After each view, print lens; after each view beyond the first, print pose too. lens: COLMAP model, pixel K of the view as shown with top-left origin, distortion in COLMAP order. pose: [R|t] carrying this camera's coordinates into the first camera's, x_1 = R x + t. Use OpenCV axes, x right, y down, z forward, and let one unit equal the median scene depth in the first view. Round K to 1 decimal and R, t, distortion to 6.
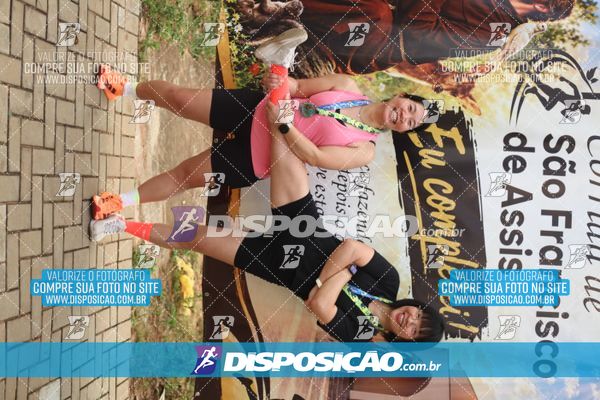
lens RADIAL K [[834.7, 0, 301.2], [0, 834.7, 189.4], [0, 0, 1]] dist [-0.089030, -0.074384]
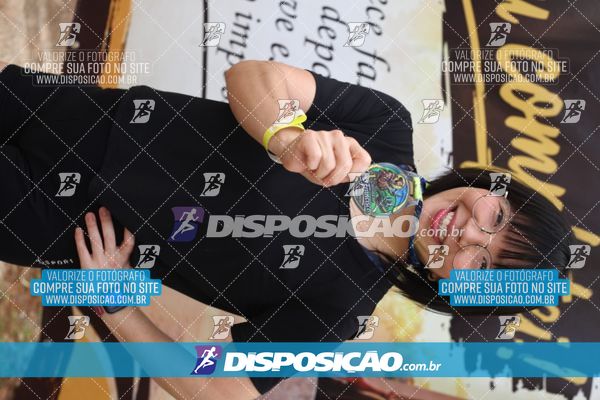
lens RADIAL K [[834.7, 0, 301.2], [0, 834.7, 189.4], [0, 0, 1]] dist [-0.089030, -0.074384]
pose [[0.989158, 0.086697, -0.118533, 0.100252], [-0.078808, 0.994450, 0.069698, 0.044480], [0.123918, -0.059601, 0.990501, 0.525409]]
